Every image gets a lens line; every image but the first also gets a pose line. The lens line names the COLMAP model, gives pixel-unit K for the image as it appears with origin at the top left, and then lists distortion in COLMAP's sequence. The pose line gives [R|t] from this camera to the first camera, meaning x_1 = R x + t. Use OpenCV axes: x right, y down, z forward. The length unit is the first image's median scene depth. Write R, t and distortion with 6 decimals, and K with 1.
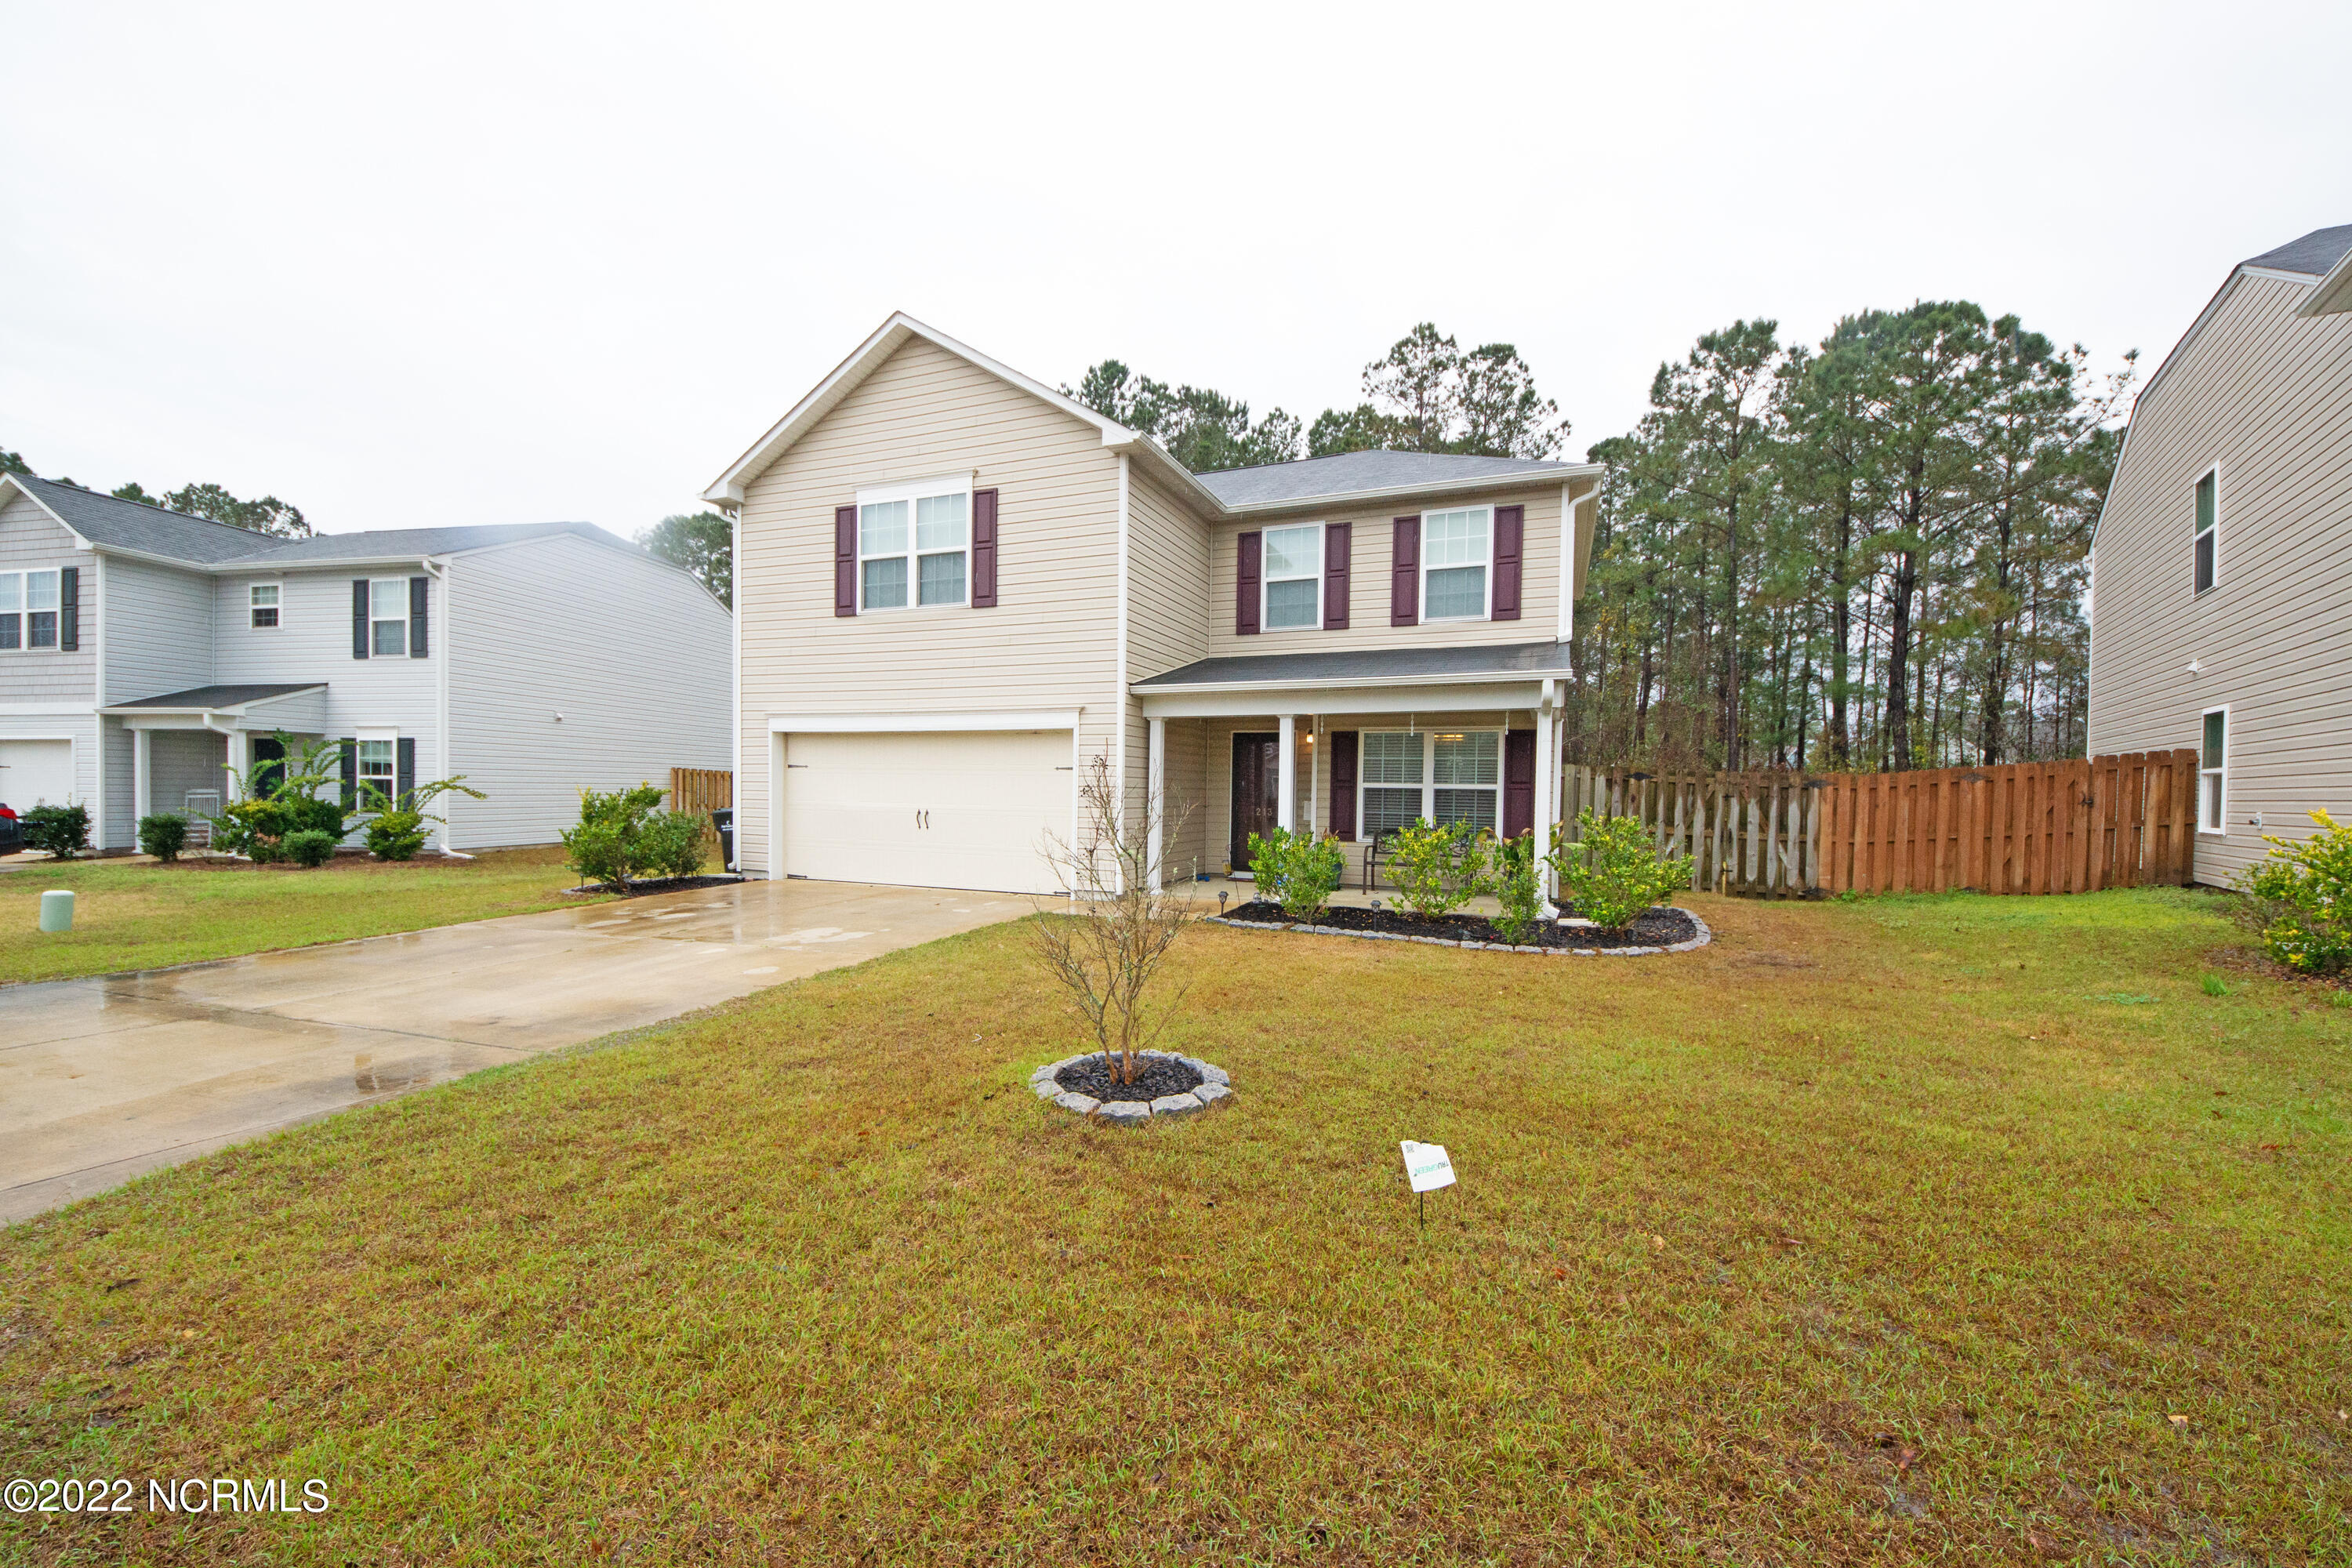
lens RADIAL K [[947.0, 0, 1169.6], [0, 947.0, 823.6], [0, 0, 1]] dist [0.000912, -0.007889]
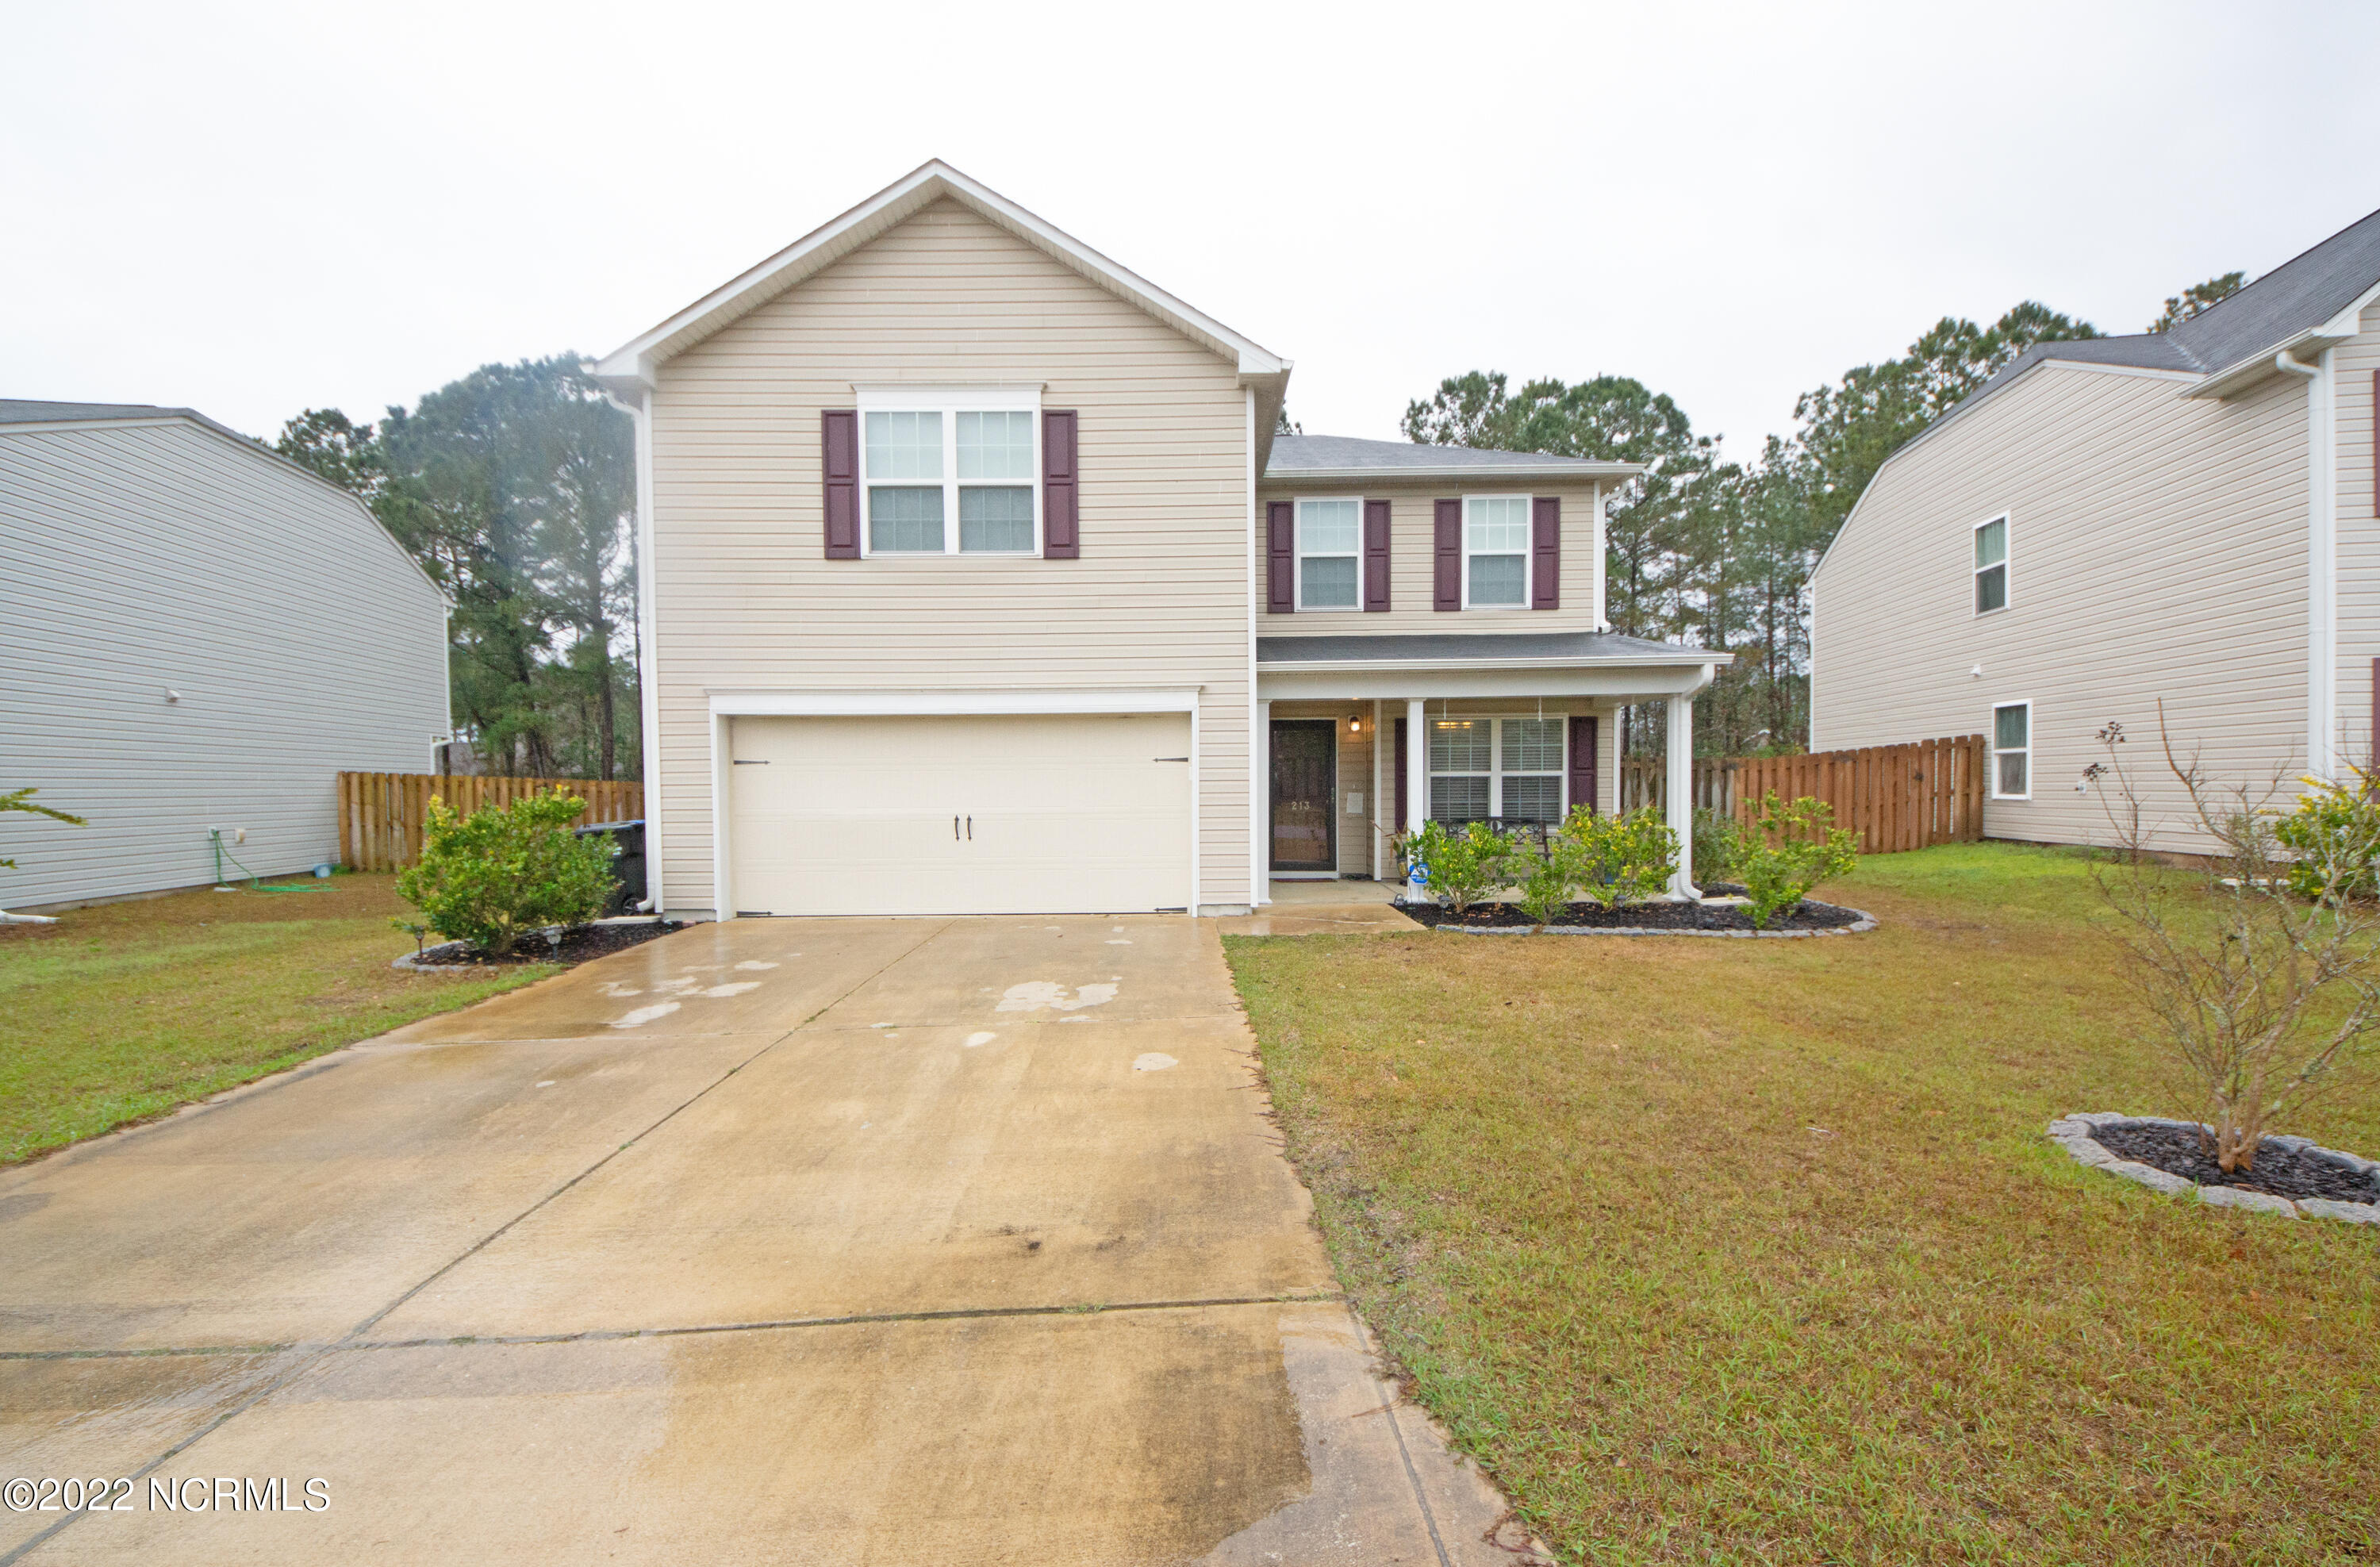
lens RADIAL K [[909.2, 0, 1185.3], [0, 909.2, 820.4], [0, 0, 1]] dist [0.001771, -0.000304]
pose [[0.923297, -0.036865, 0.382313, -0.376432], [0.036081, 0.999306, 0.009224, -0.011187], [-0.382388, 0.005277, 0.923987, 0.239971]]
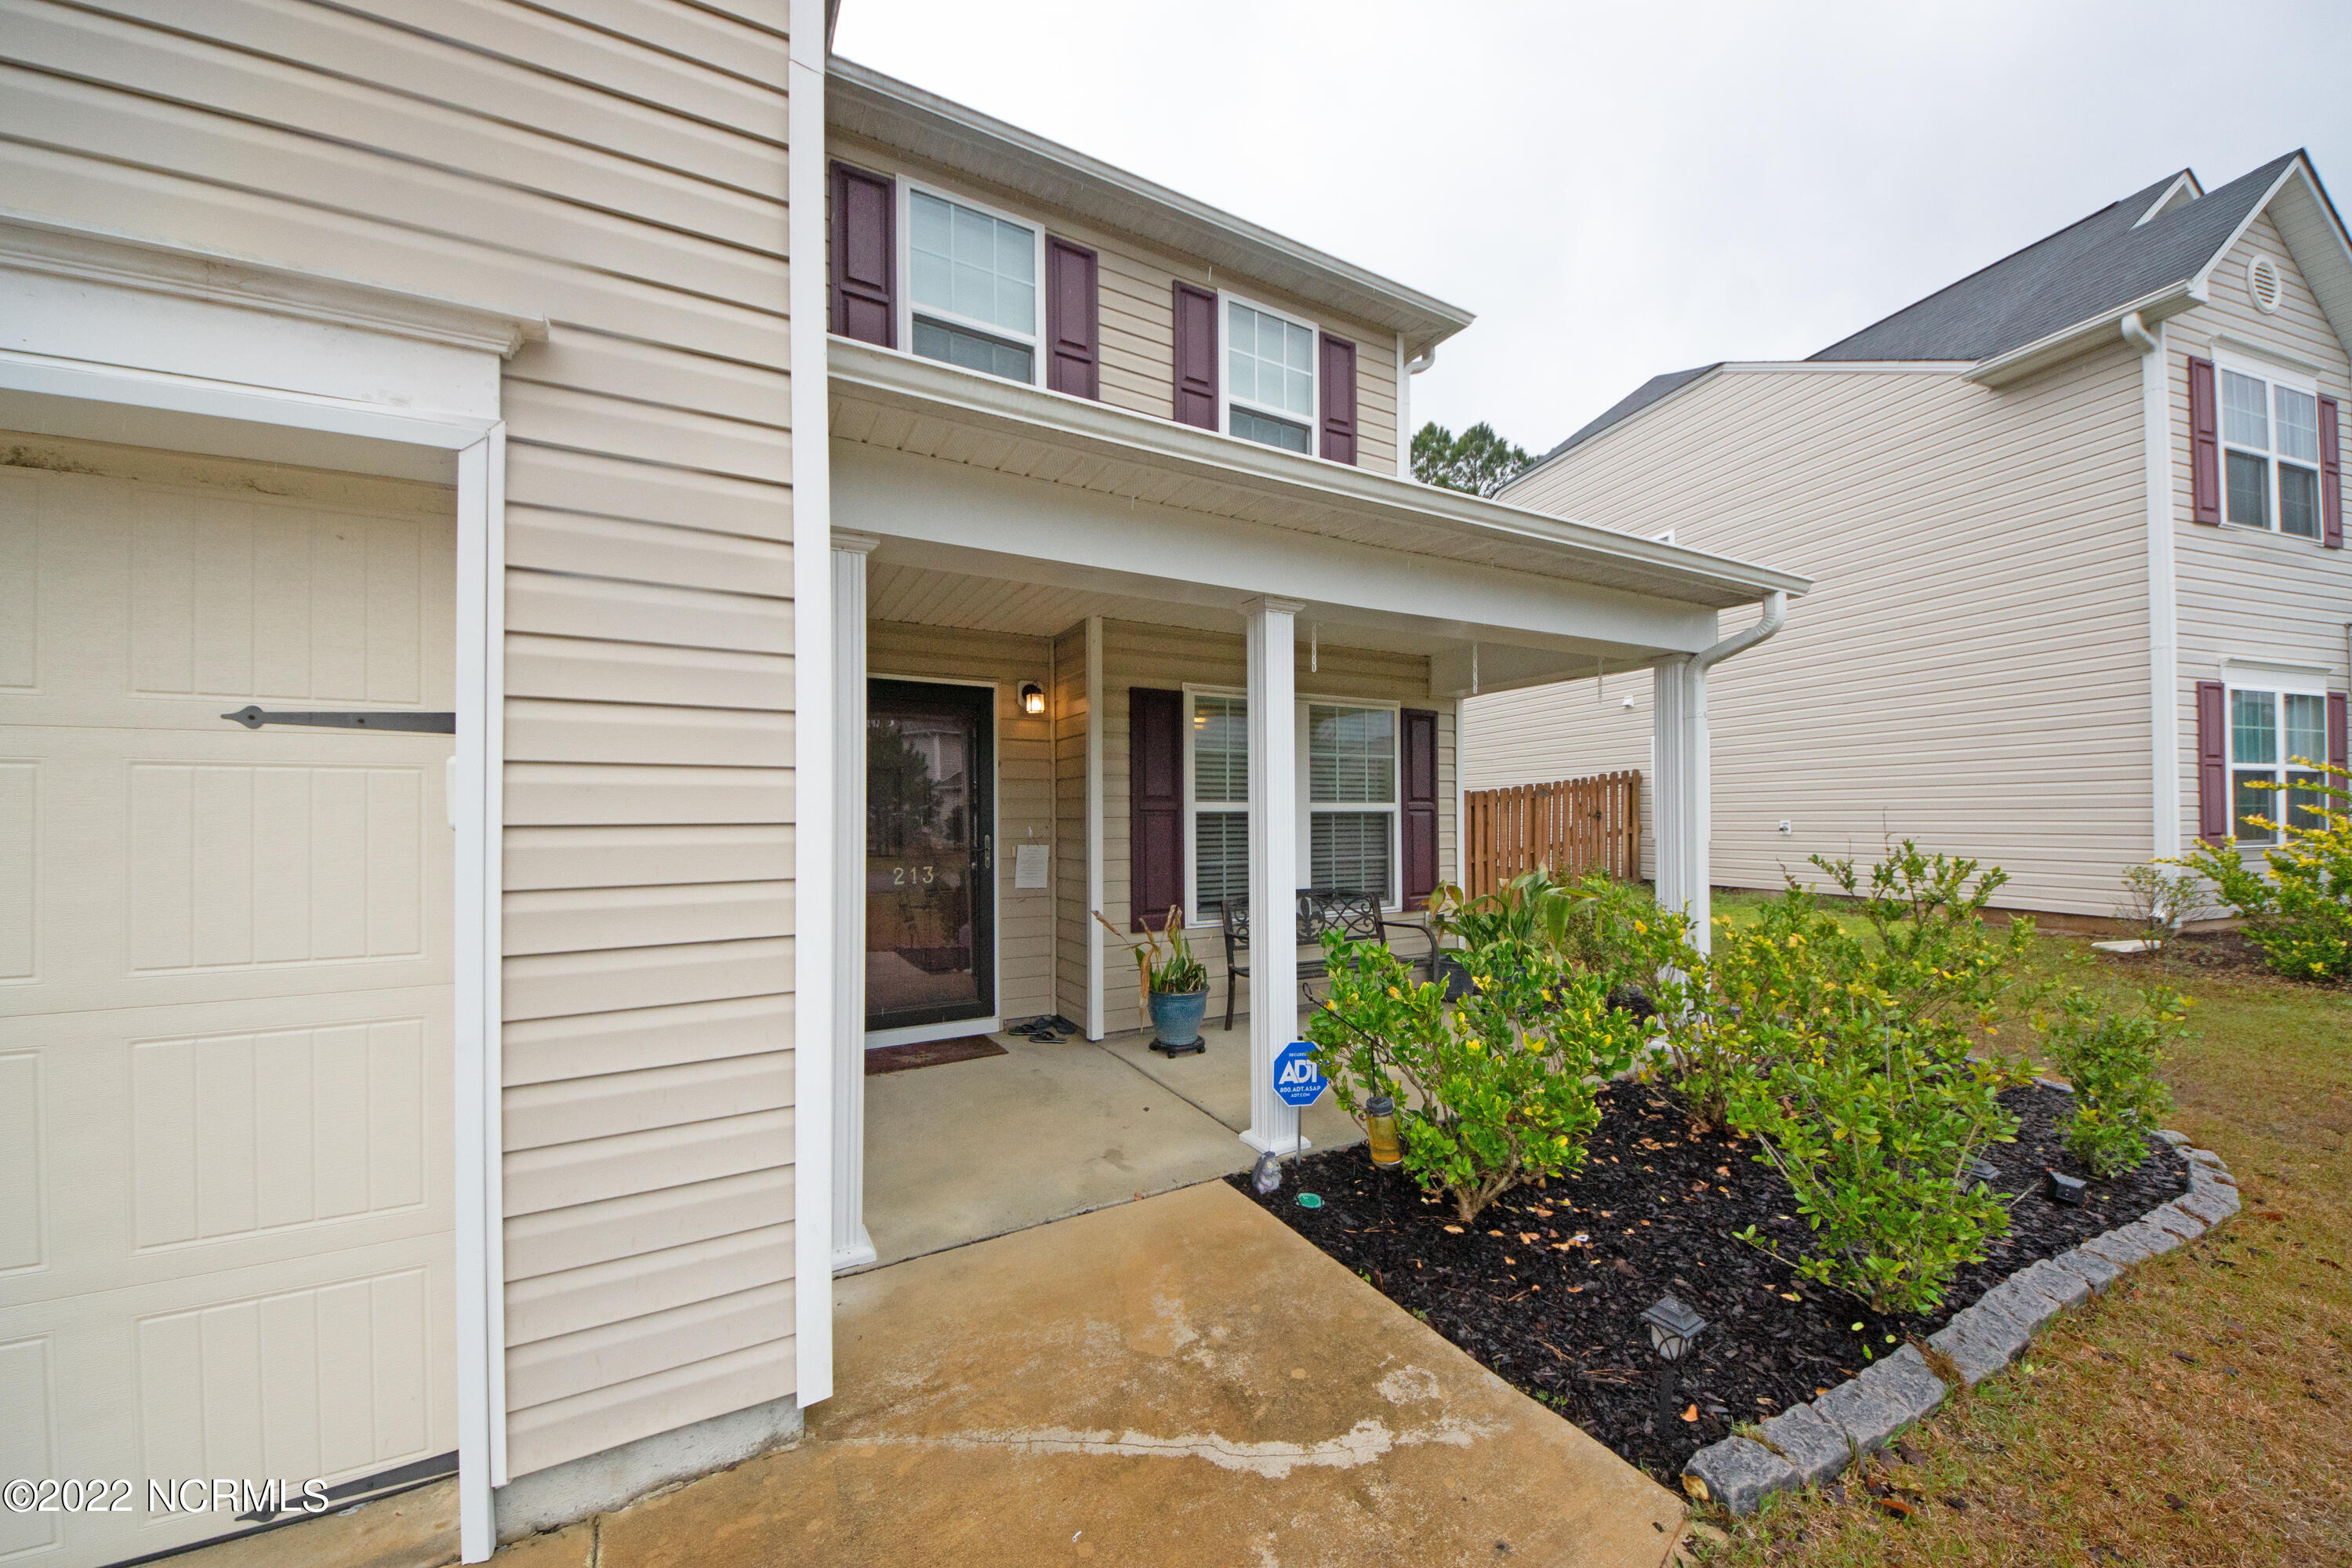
lens RADIAL K [[828.2, 0, 1172.4], [0, 828.2, 829.3], [0, 0, 1]] dist [0.001962, -0.000092]
pose [[0.614734, -0.030478, 0.788145, -0.124366], [0.045953, 0.998940, 0.002787, -0.031146], [-0.787394, 0.034504, 0.615483, 0.750177]]
